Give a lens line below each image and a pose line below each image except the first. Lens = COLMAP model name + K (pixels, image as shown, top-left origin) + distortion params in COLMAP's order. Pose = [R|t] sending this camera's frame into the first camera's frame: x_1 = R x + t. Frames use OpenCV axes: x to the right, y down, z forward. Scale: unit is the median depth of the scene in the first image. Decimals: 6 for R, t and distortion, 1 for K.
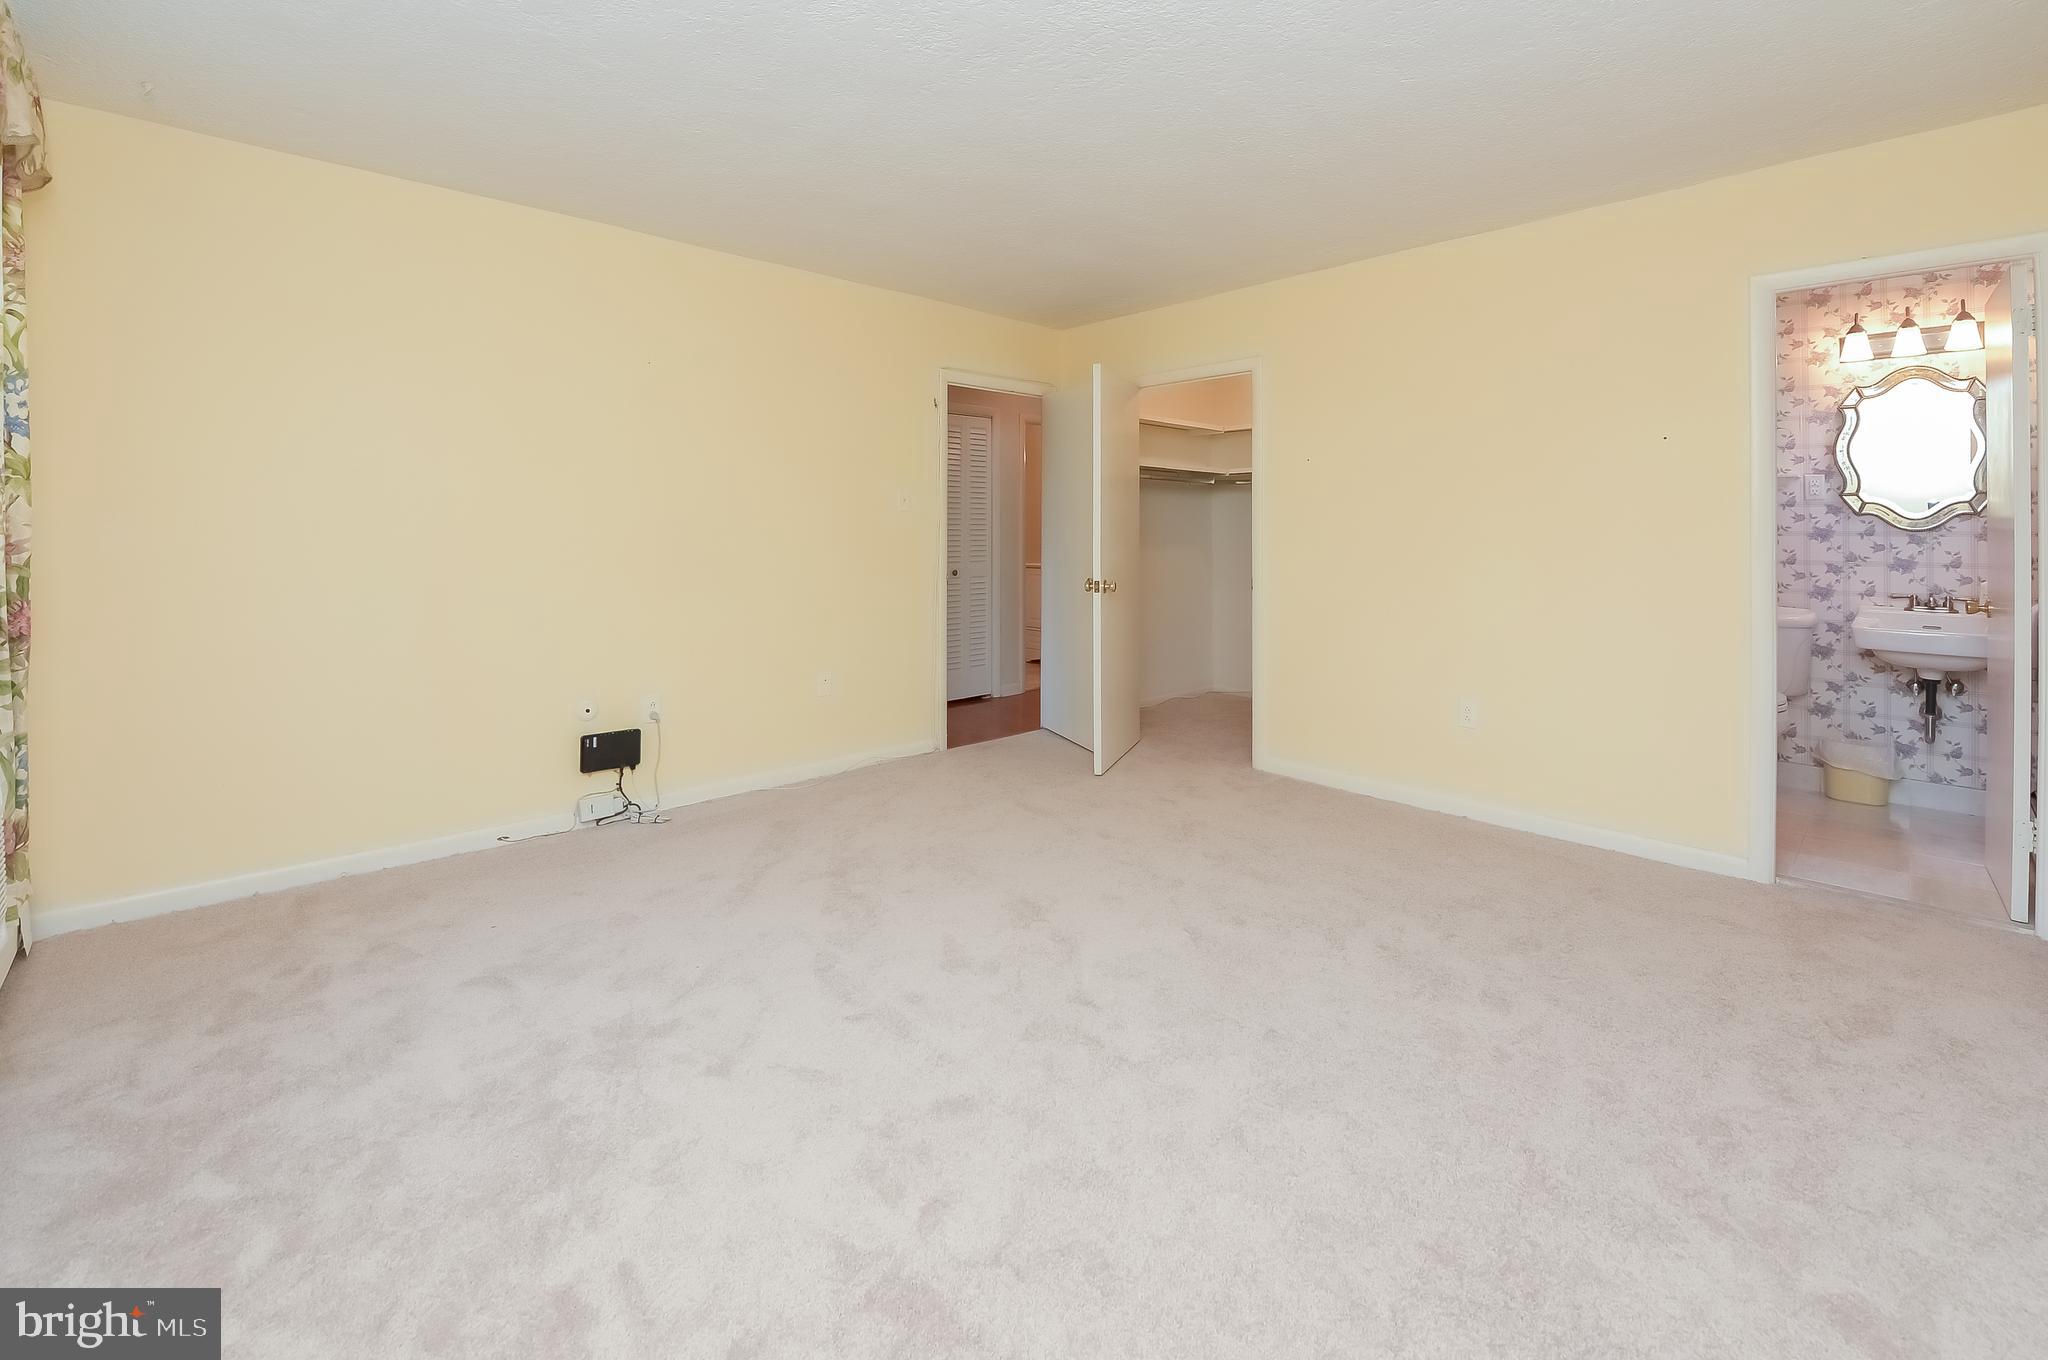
lens RADIAL K [[863.3, 0, 1008.6], [0, 863.3, 515.8], [0, 0, 1]] dist [-0.017376, -0.001349]
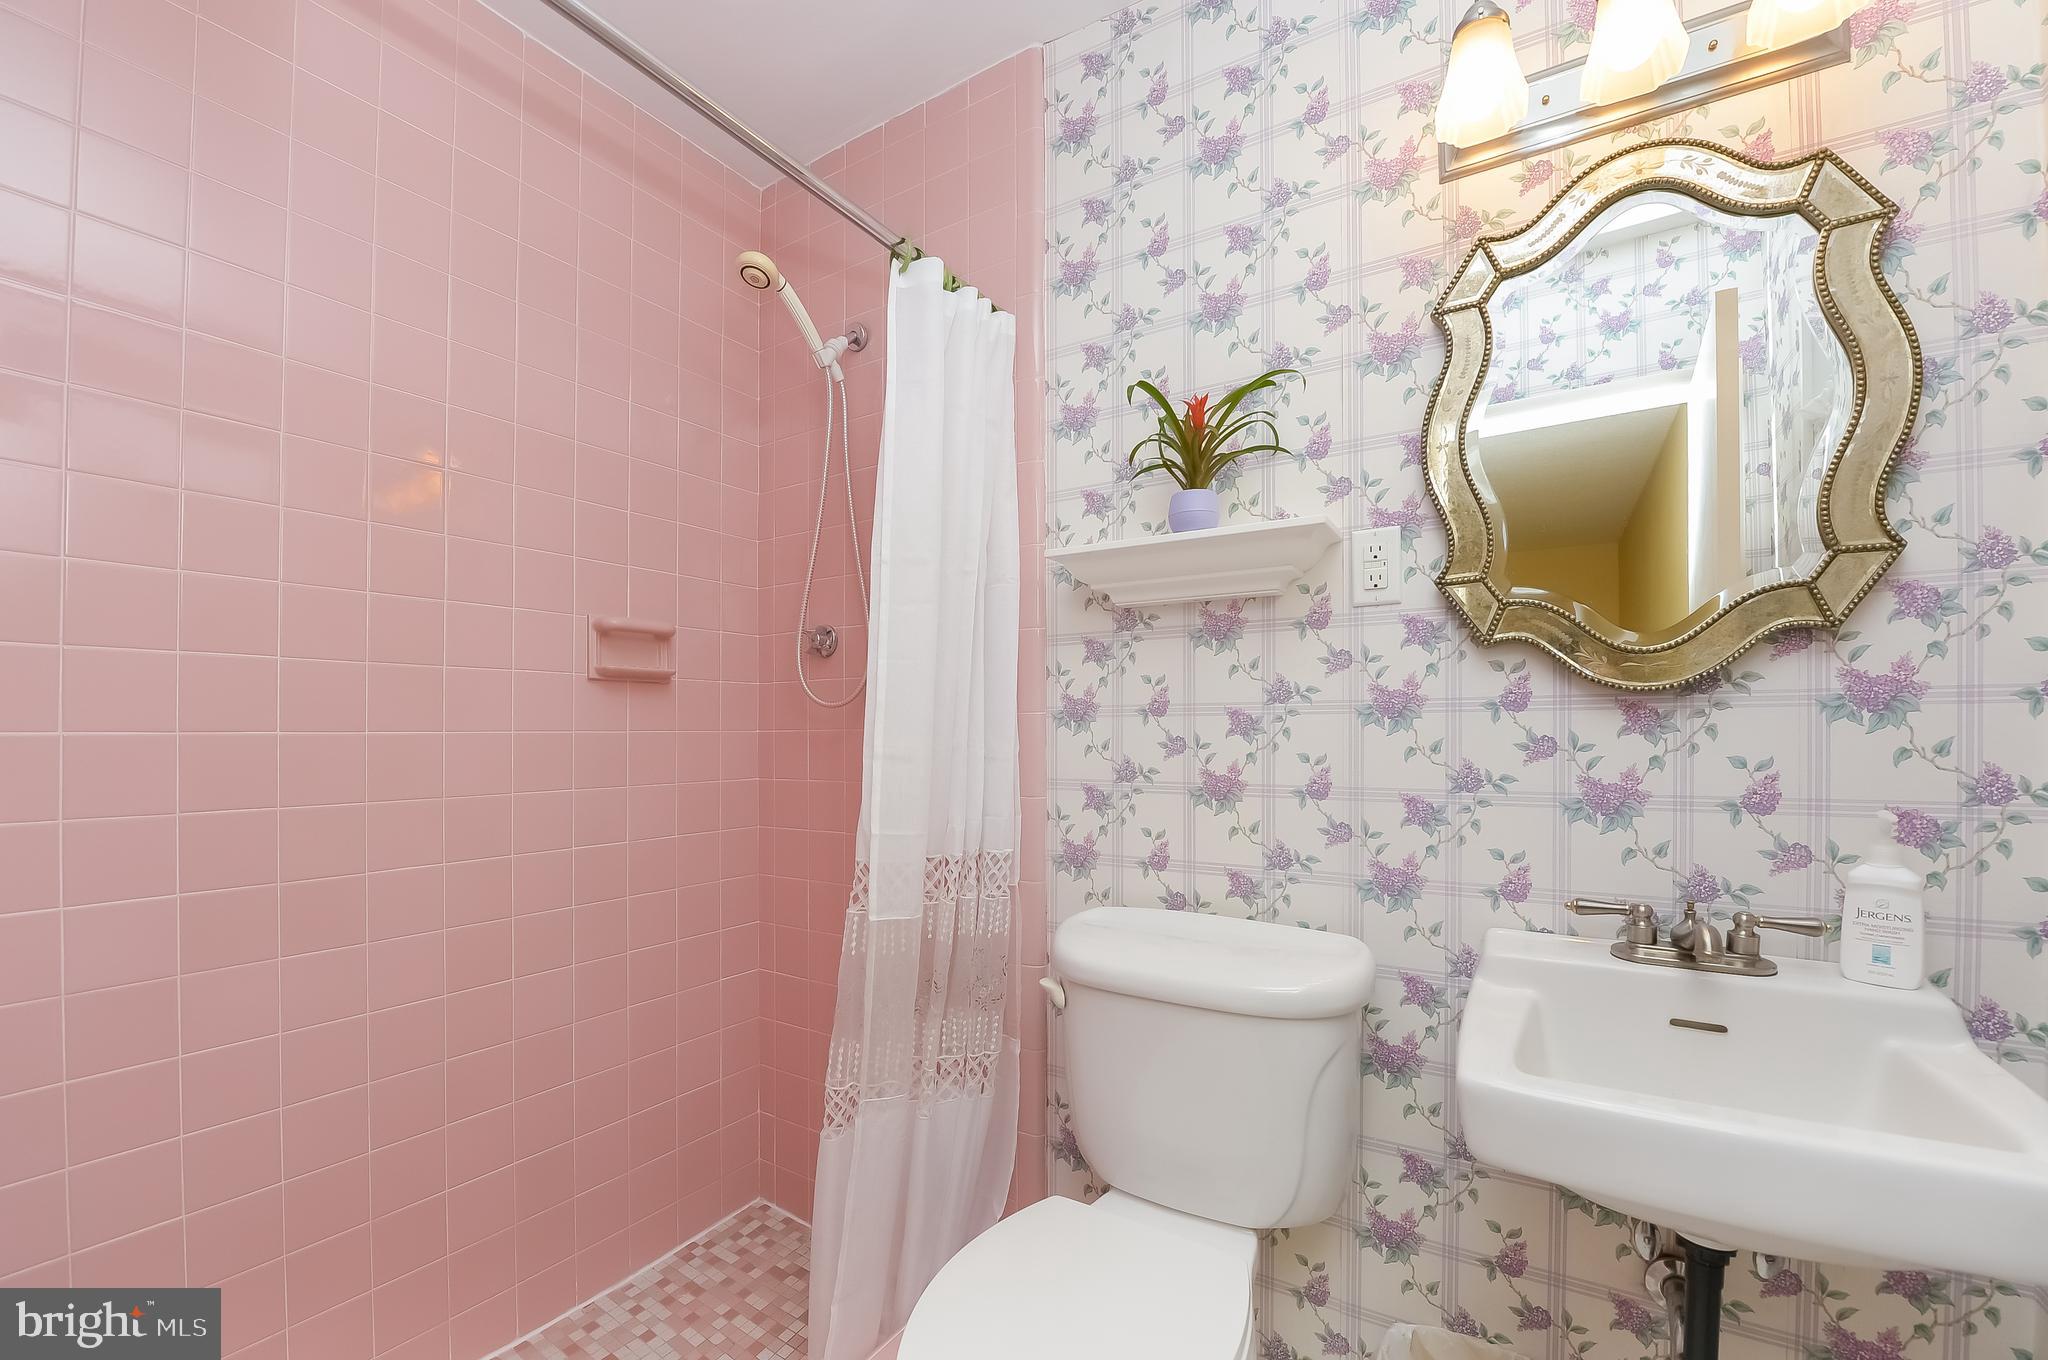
lens RADIAL K [[863.3, 0, 999.8], [0, 863.3, 736.9], [0, 0, 1]] dist [-0.017376, -0.001349]
pose [[0.962541, -0.003638, 0.271113, 0.736675], [0.000054, 0.999913, 0.013225, 0.029159], [-0.271137, -0.012715, 0.962457, 0.735650]]
